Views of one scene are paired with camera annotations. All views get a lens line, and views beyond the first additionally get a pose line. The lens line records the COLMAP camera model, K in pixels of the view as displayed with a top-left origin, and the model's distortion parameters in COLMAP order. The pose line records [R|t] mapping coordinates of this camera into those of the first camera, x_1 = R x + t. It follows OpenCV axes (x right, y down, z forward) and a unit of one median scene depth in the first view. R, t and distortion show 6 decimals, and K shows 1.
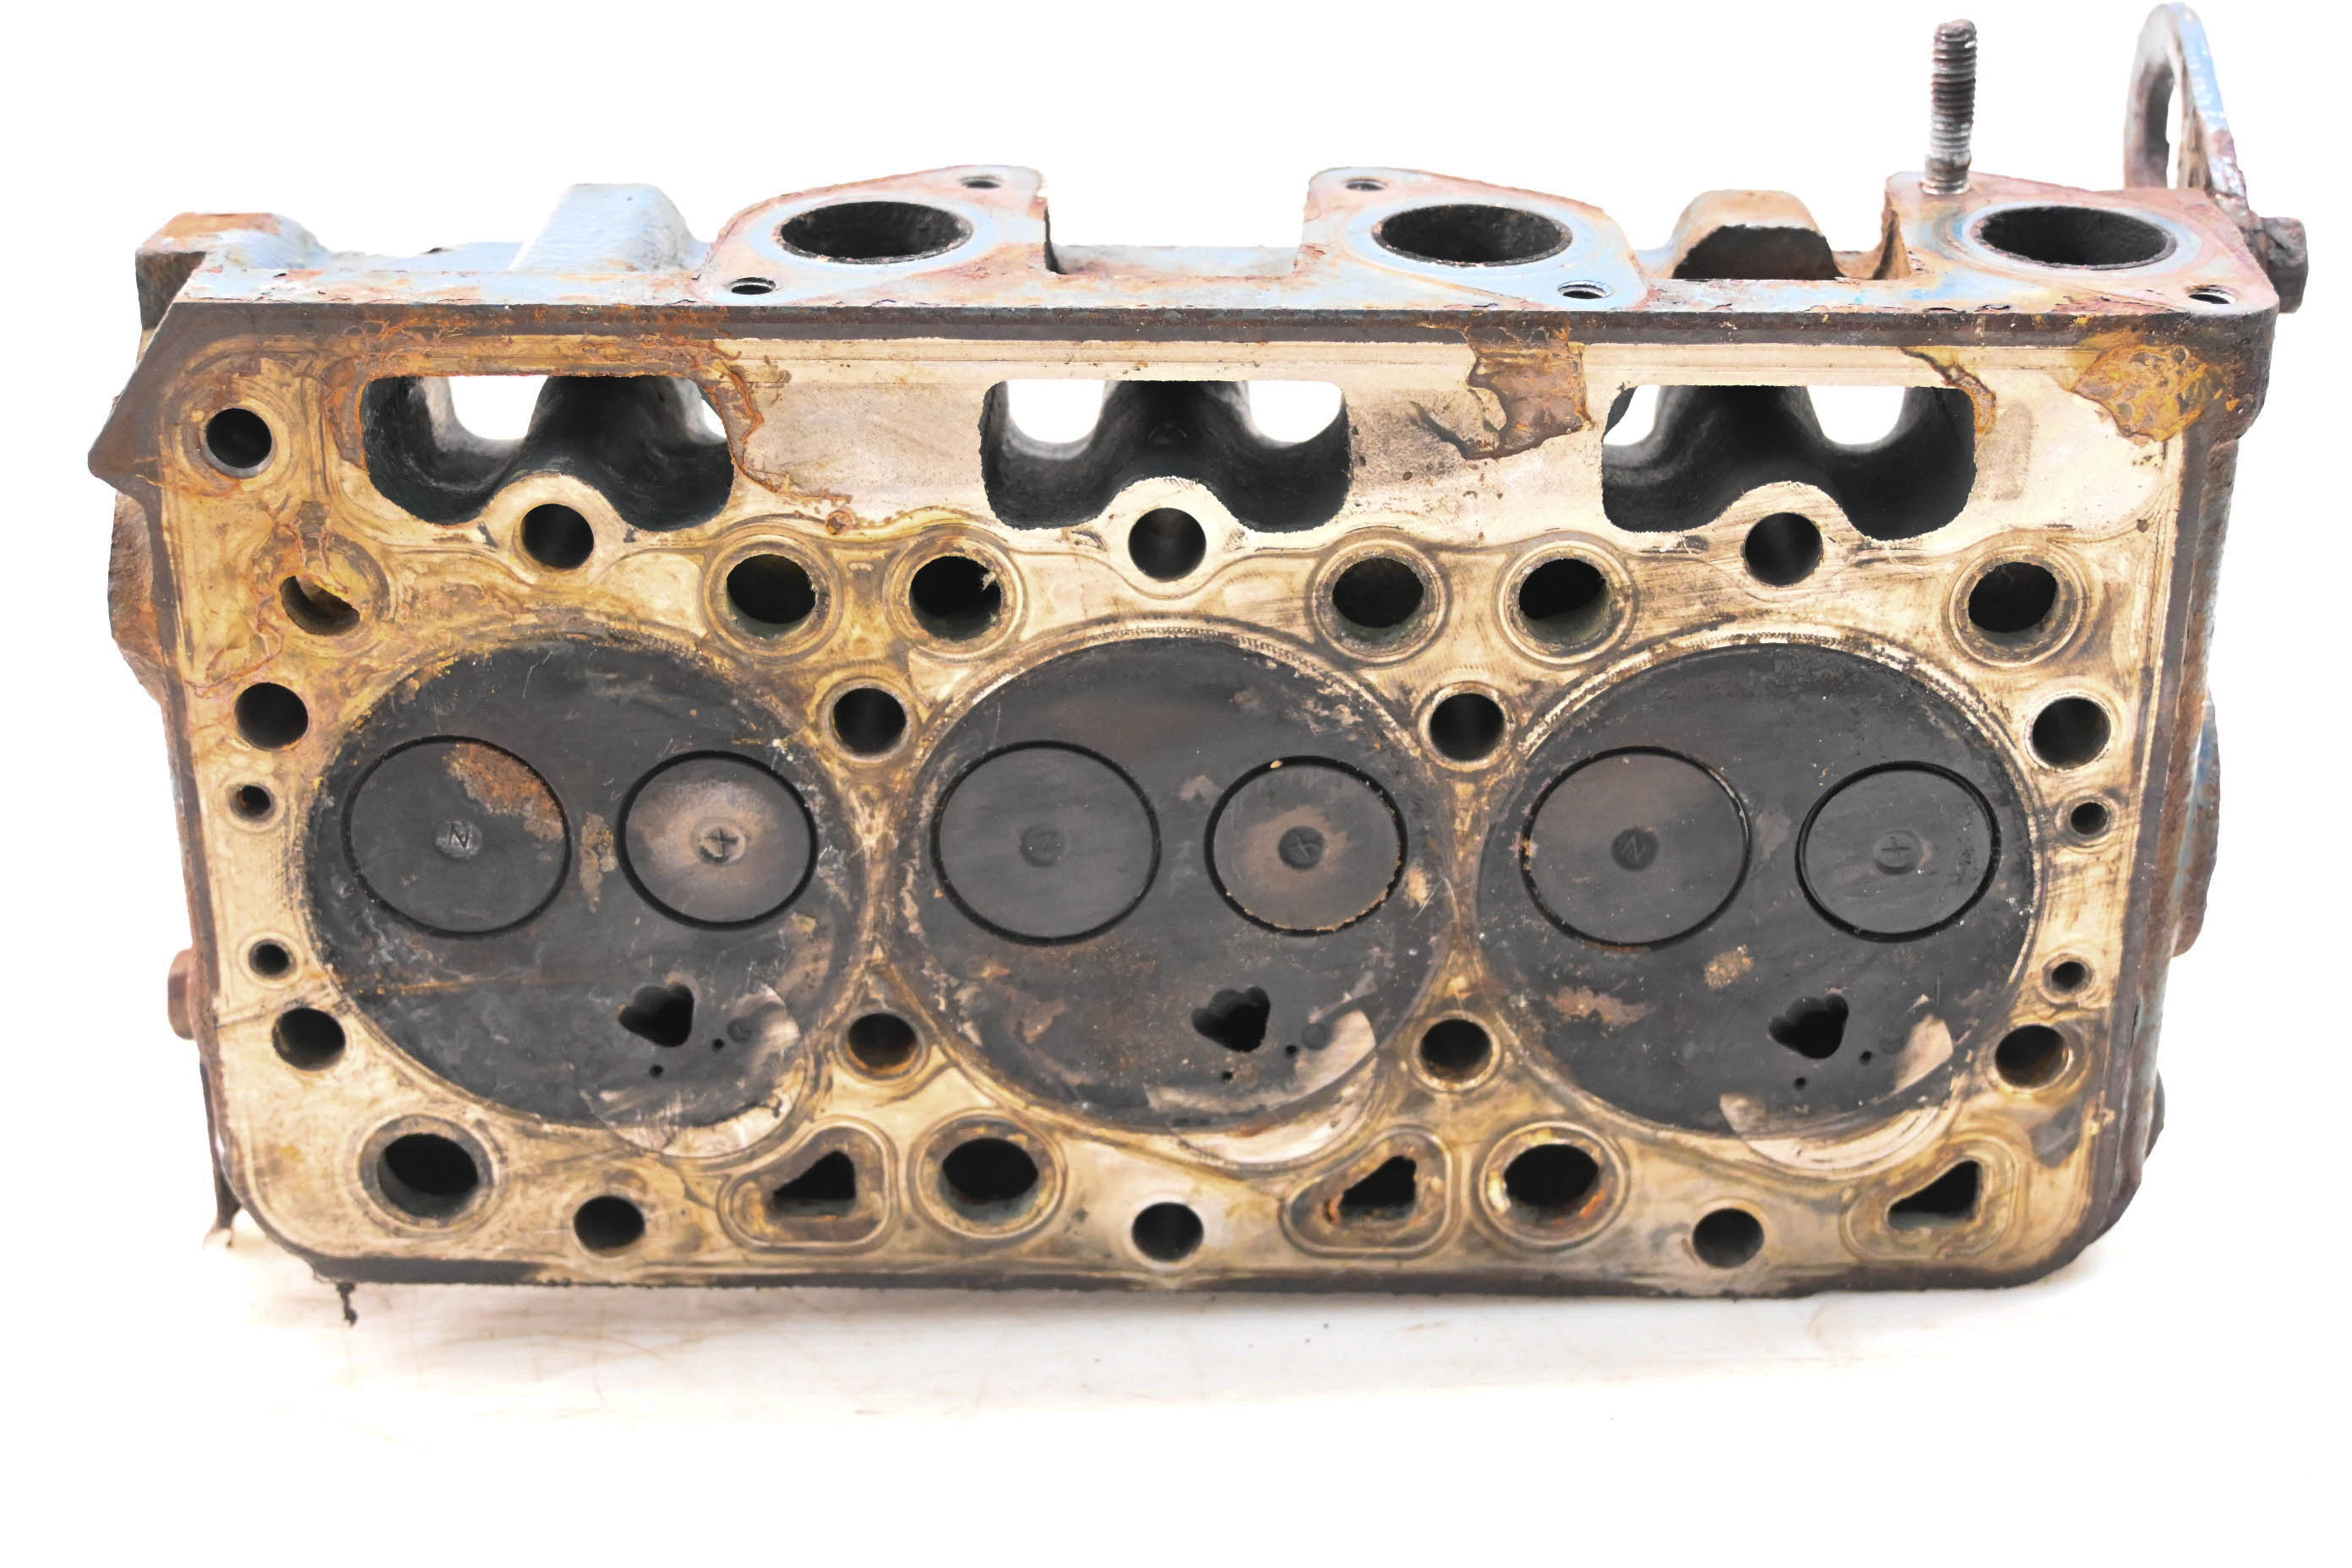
lens RADIAL K [[3655.9, 0, 1175.6], [0, 3655.9, 784.4], [0, 0, 1]] dist [0.017492, 0.000000]
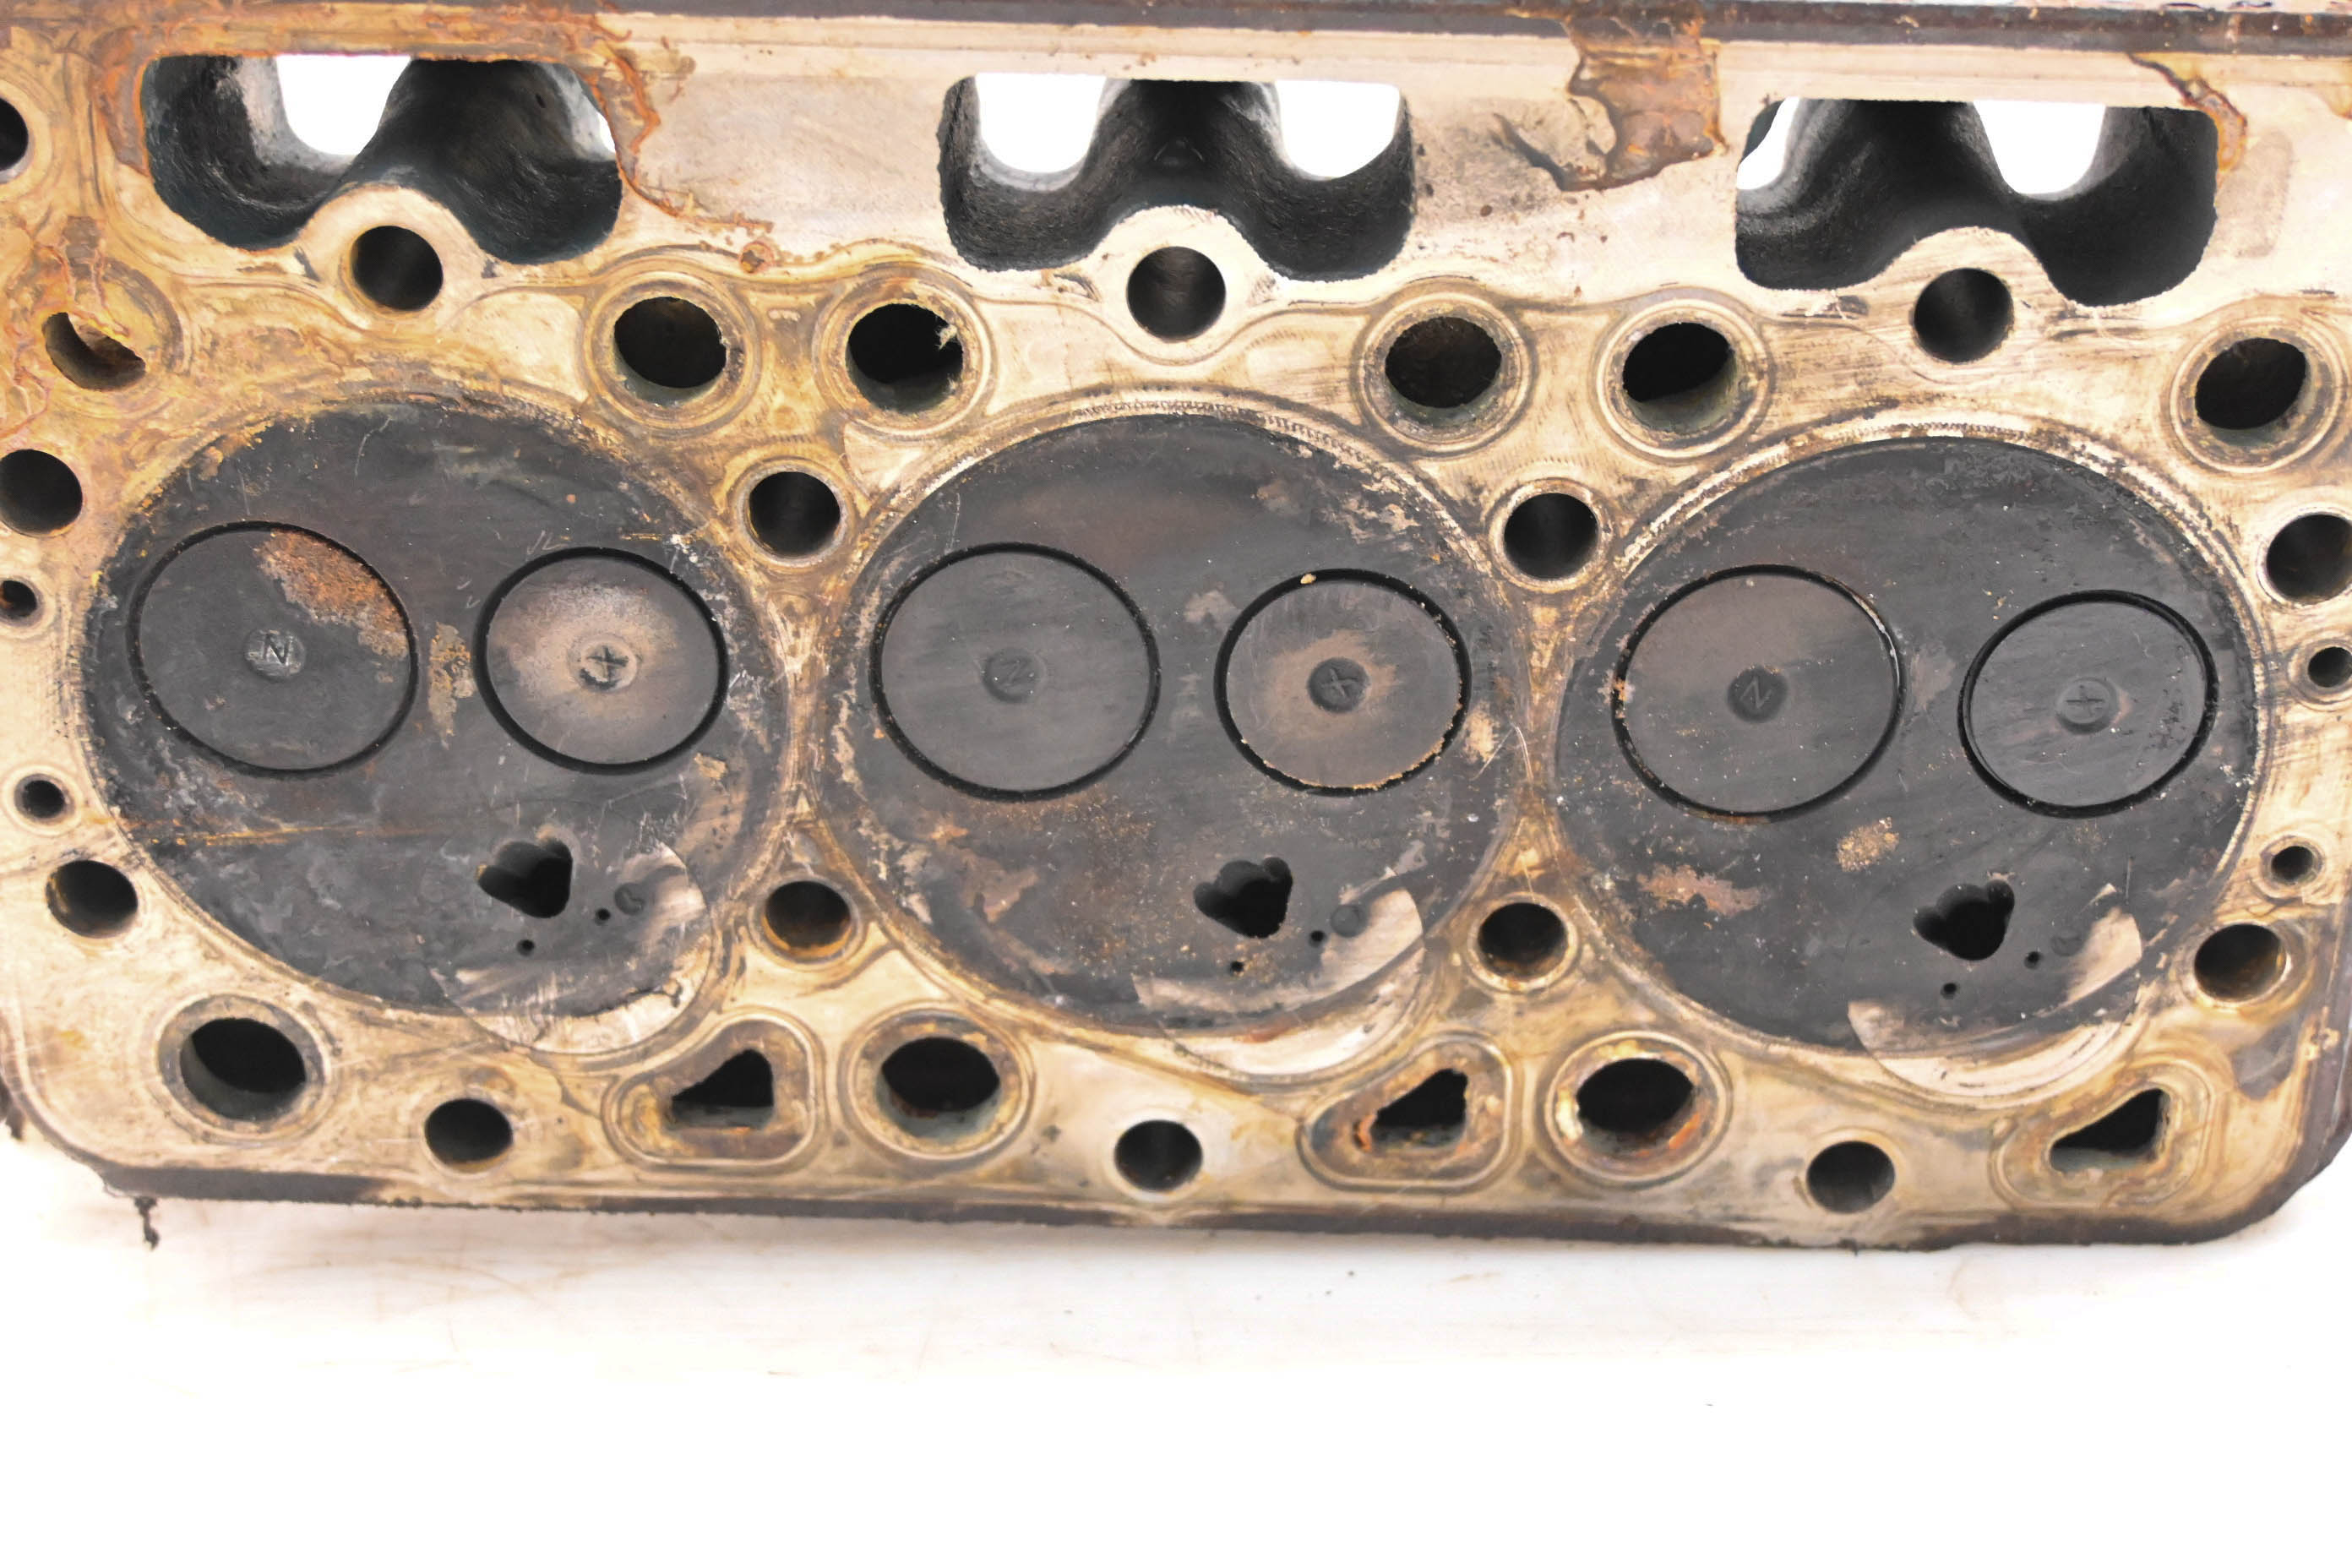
lens RADIAL K [[3655.9, 0, 1178.3], [0, 3655.9, 785.0], [0, 0, 1]] dist [0.017492, 0.000000]
pose [[0.999802, 0.019473, 0.004083, -0.002850], [-0.019644, 0.998699, 0.047067, 0.002323], [-0.003161, -0.047138, 0.998883, 0.205329]]
